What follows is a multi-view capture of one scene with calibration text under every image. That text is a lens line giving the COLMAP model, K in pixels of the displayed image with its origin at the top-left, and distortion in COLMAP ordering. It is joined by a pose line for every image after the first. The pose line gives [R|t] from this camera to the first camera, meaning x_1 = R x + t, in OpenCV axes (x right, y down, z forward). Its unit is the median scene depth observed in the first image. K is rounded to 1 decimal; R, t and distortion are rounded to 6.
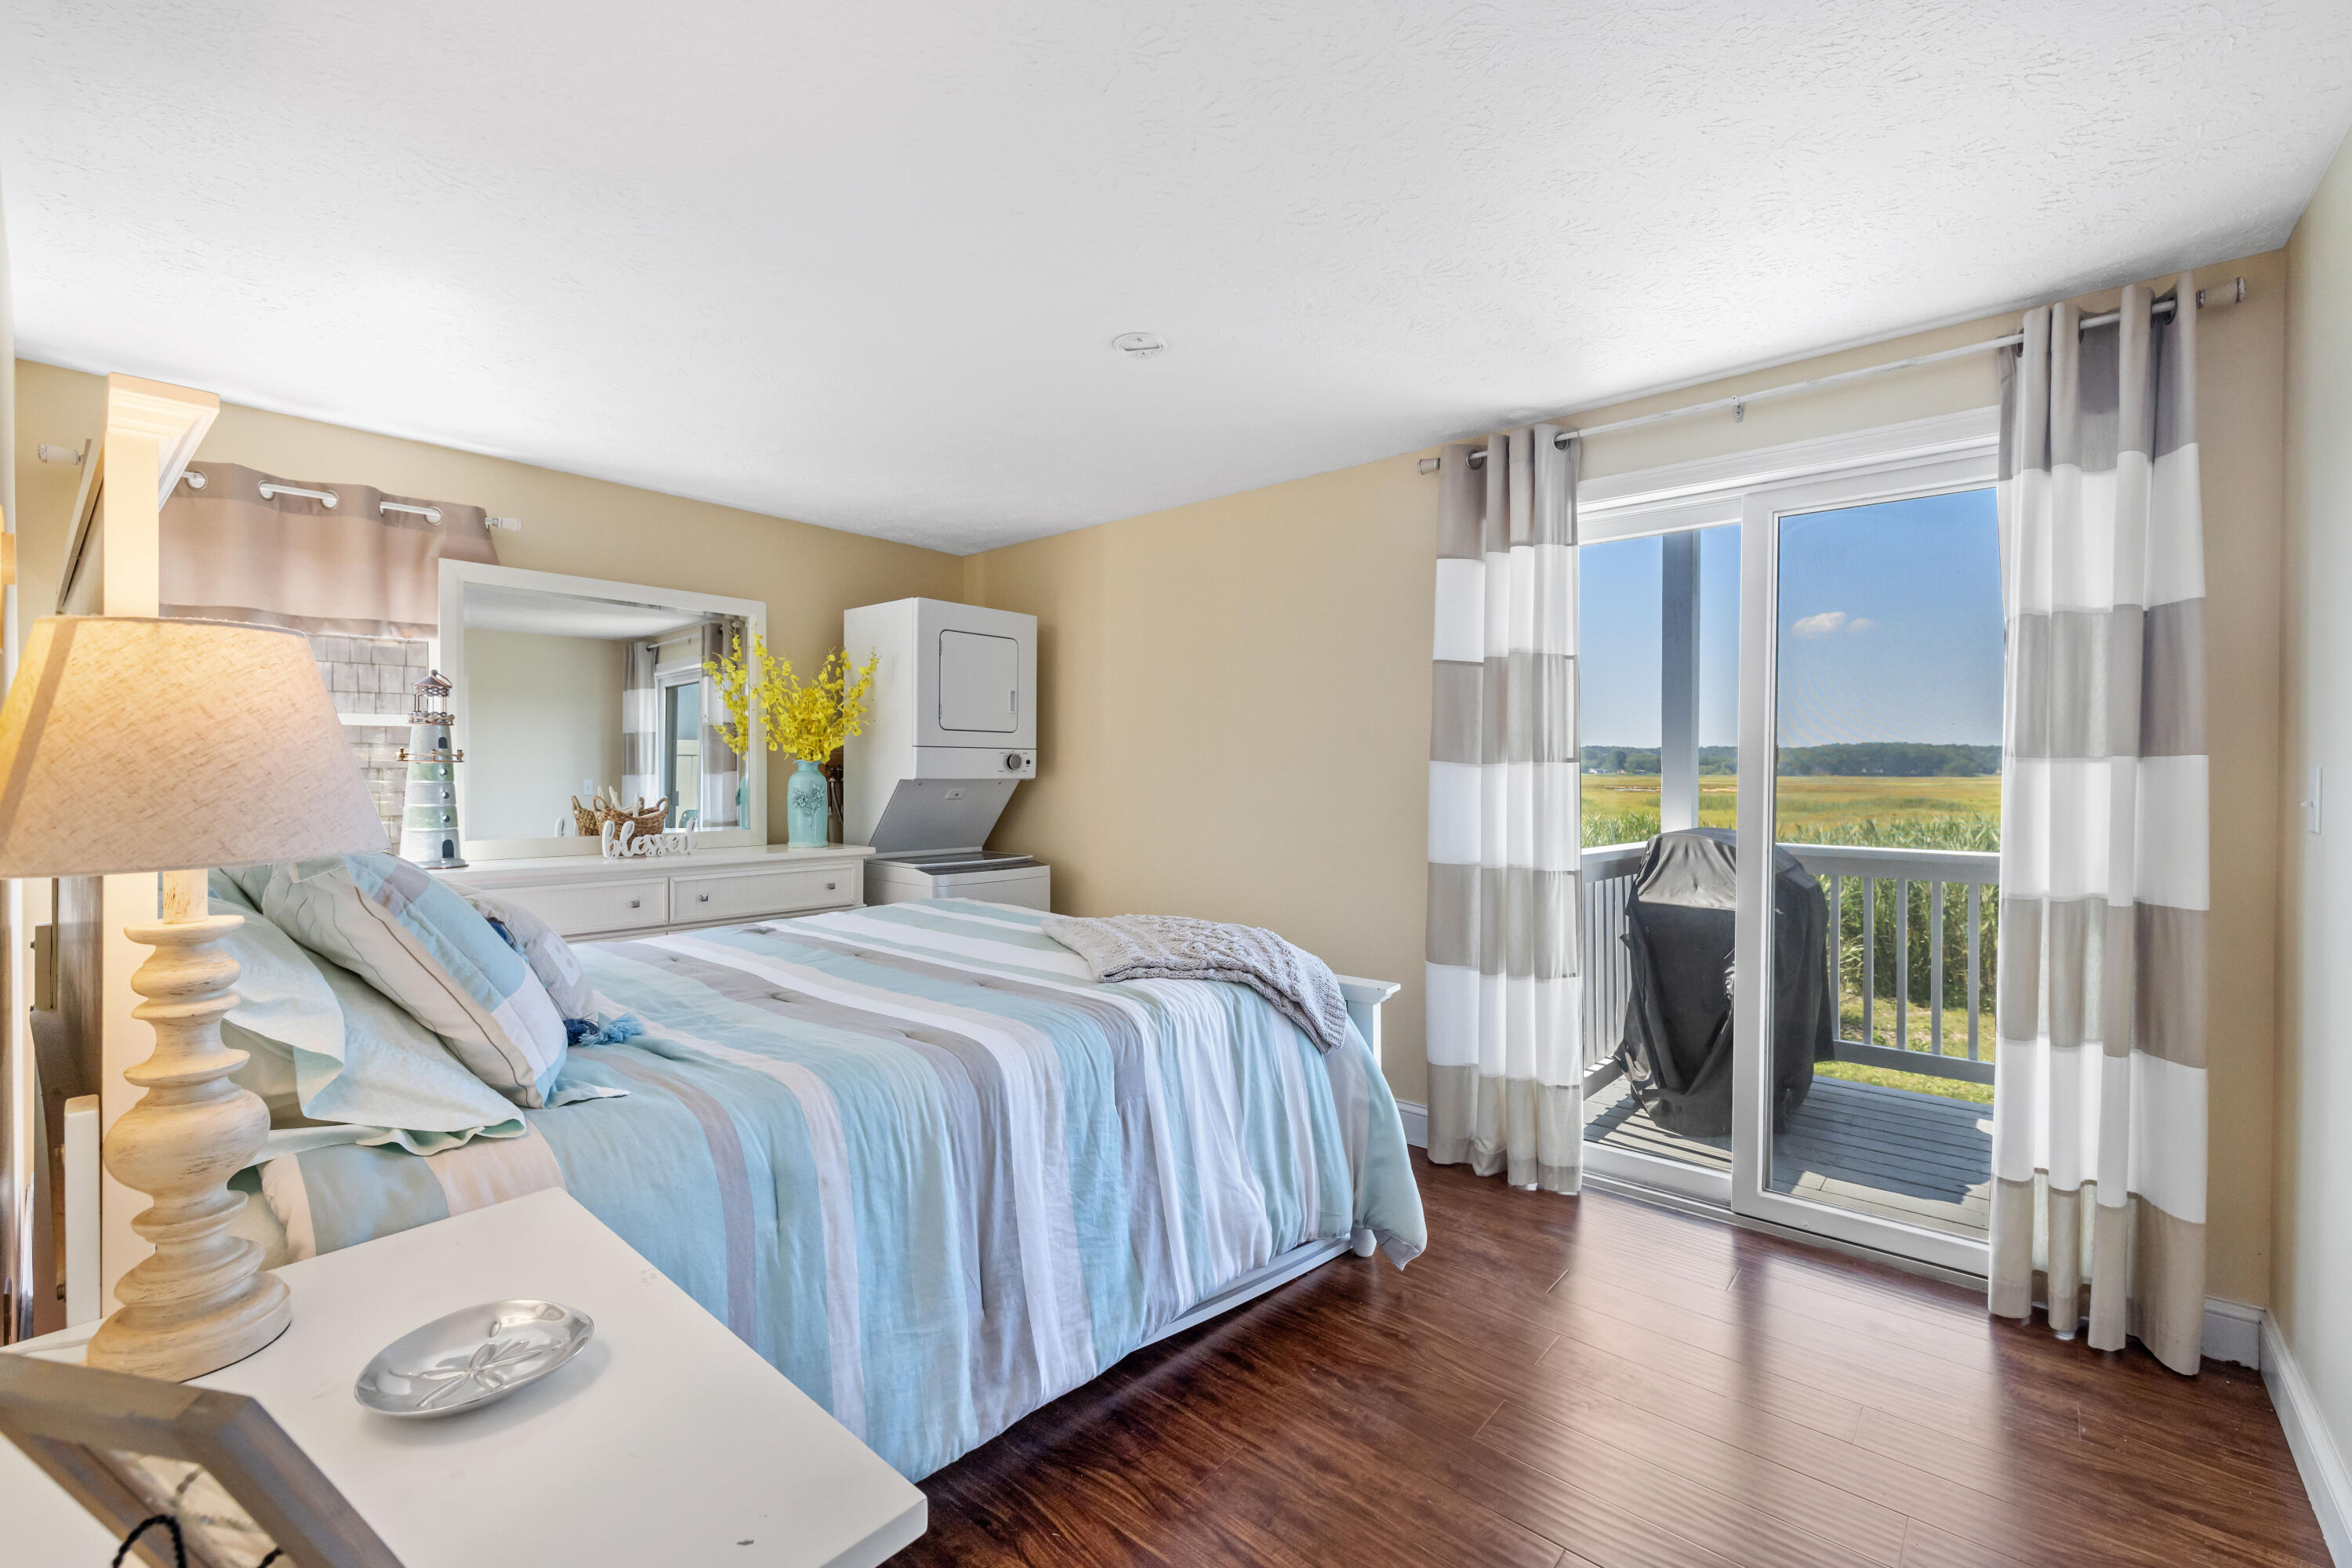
lens RADIAL K [[997.0, 0, 1162.7], [0, 997.0, 781.1], [0, 0, 1]] dist [-0.000247, -0.000094]
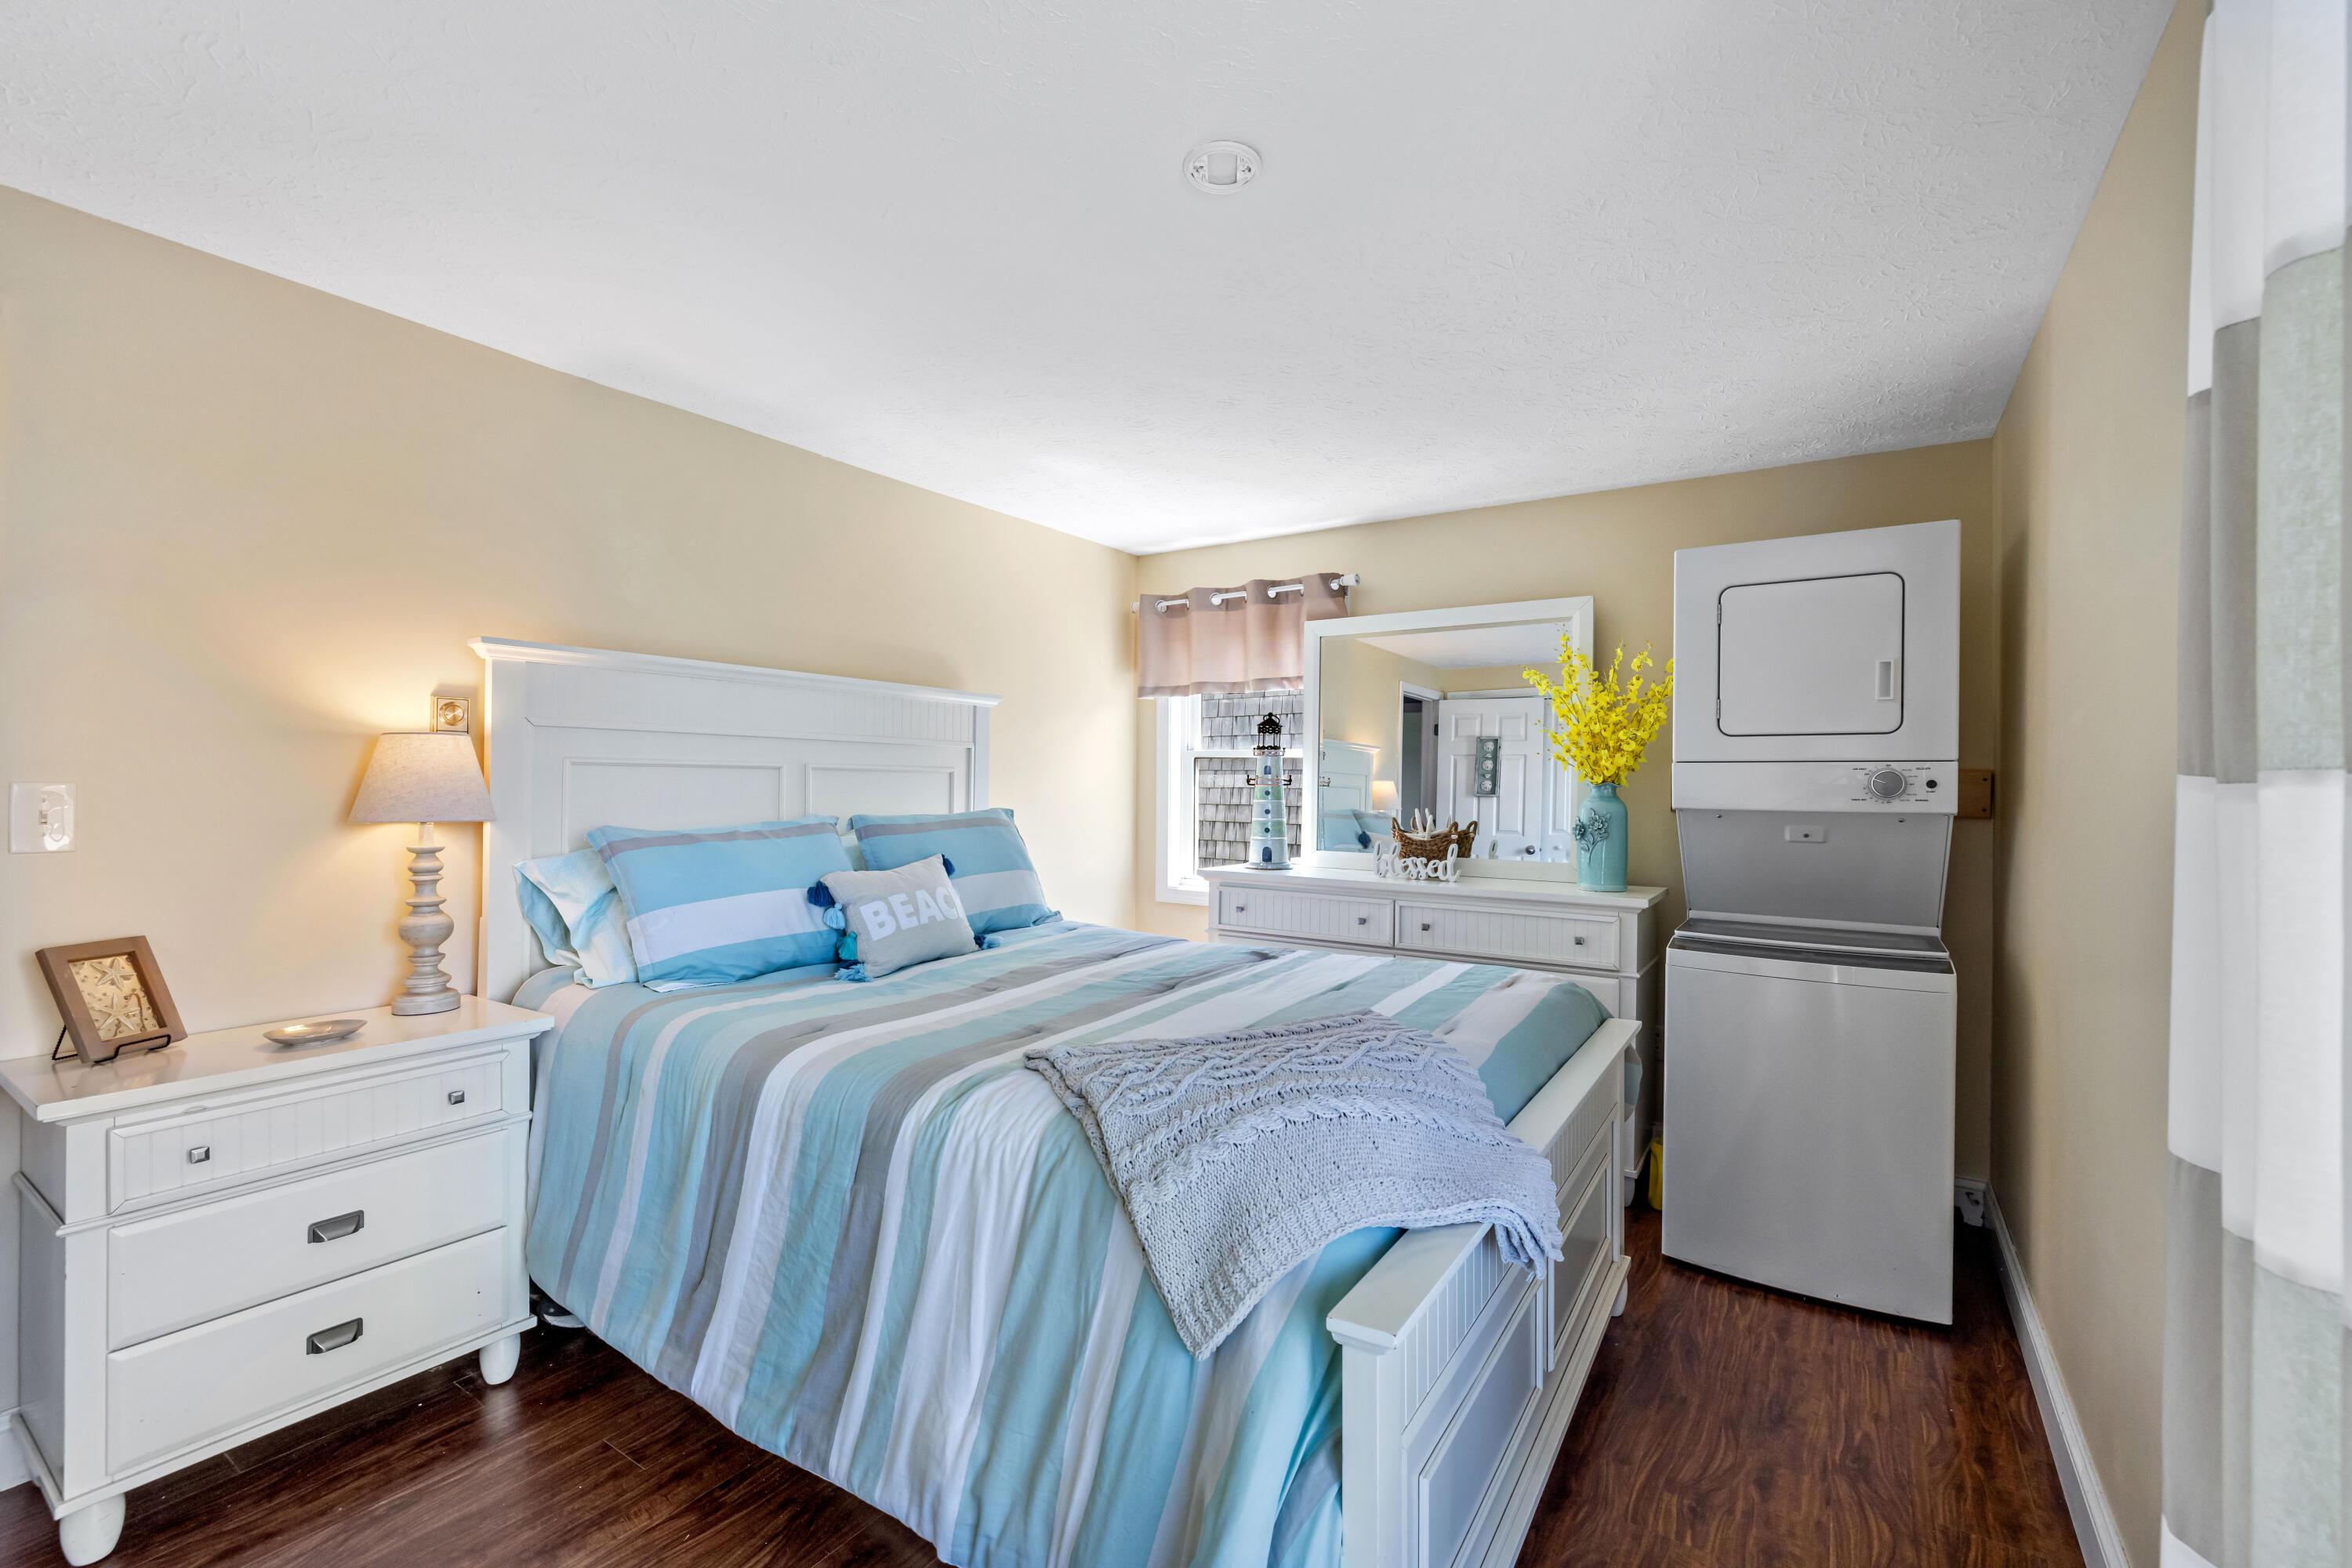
lens RADIAL K [[997.0, 0, 1162.7], [0, 997.0, 781.1], [0, 0, 1]] dist [-0.000247, -0.000094]
pose [[0.135257, -0.004982, -0.990798, 0.528188], [-0.019038, 0.999790, -0.007627, -0.012426], [0.990628, 0.019895, 0.135134, 0.717291]]
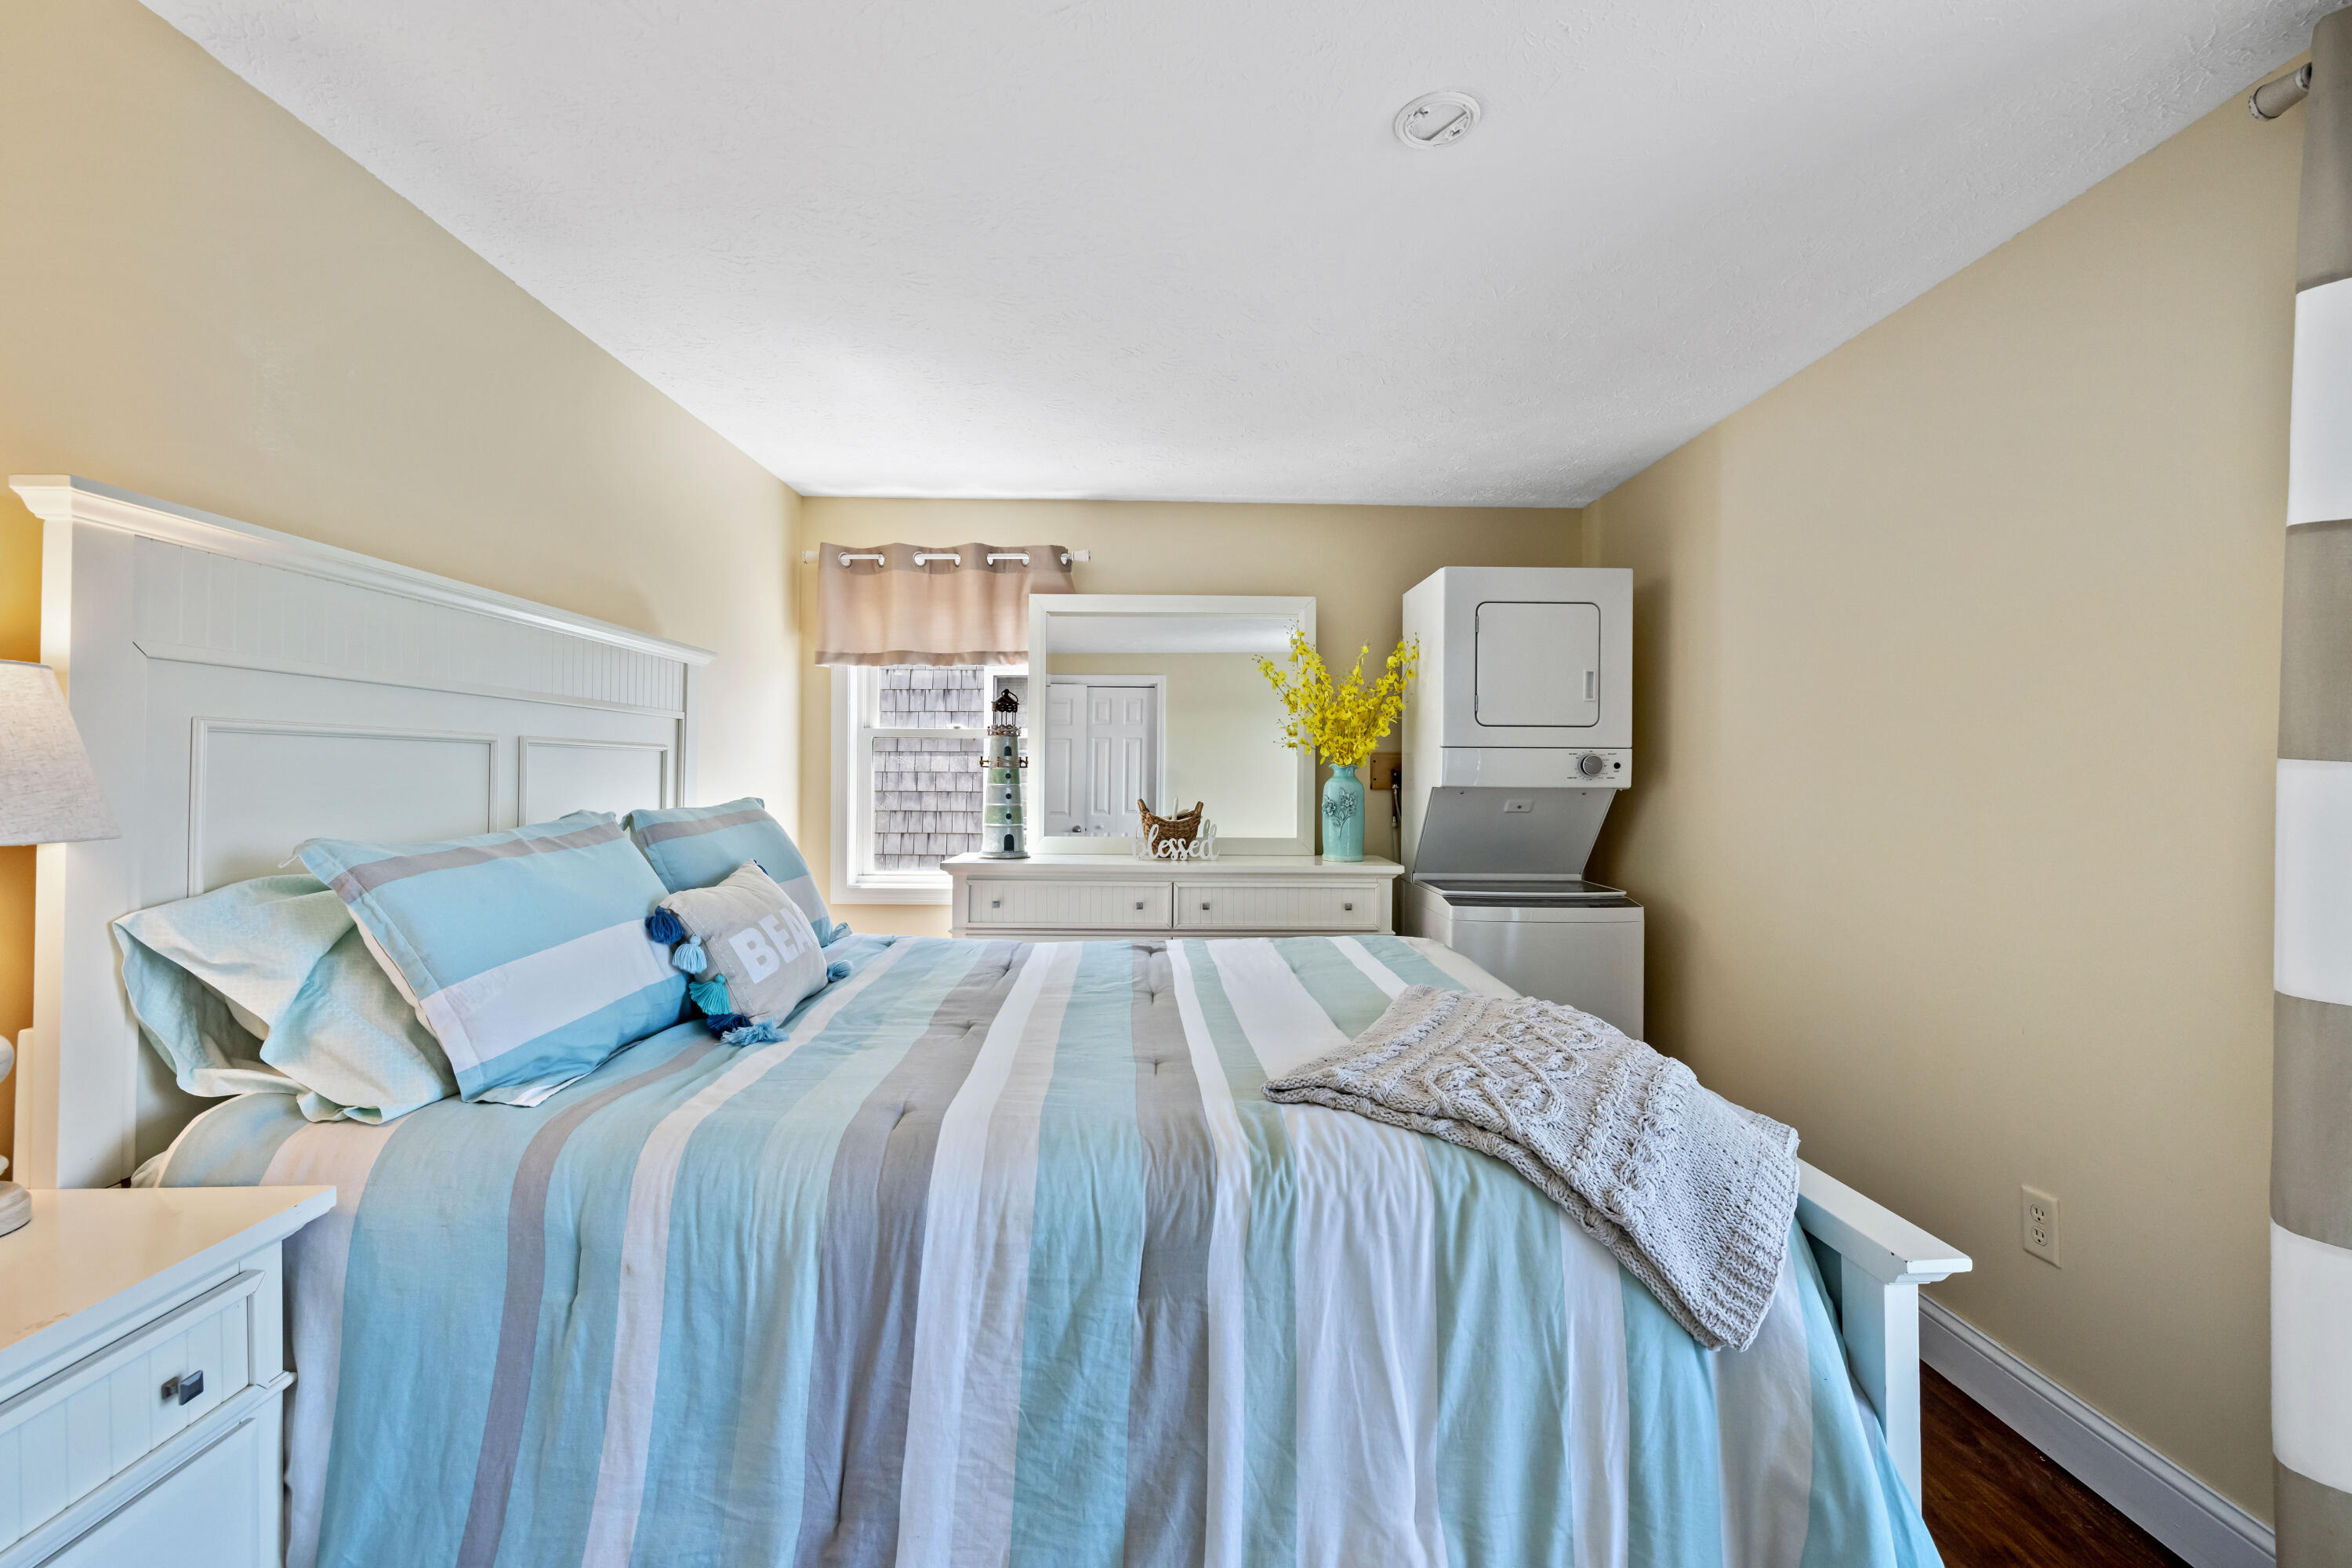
lens RADIAL K [[997.0, 0, 1168.8], [0, 997.0, 767.0], [0, 0, 1]] dist [-0.001000, 0.000018]
pose [[0.673656, -0.002813, -0.739039, 0.276425], [-0.011474, 0.999832, -0.014265, -0.005400], [0.738956, 0.018089, 0.673511, 0.362451]]
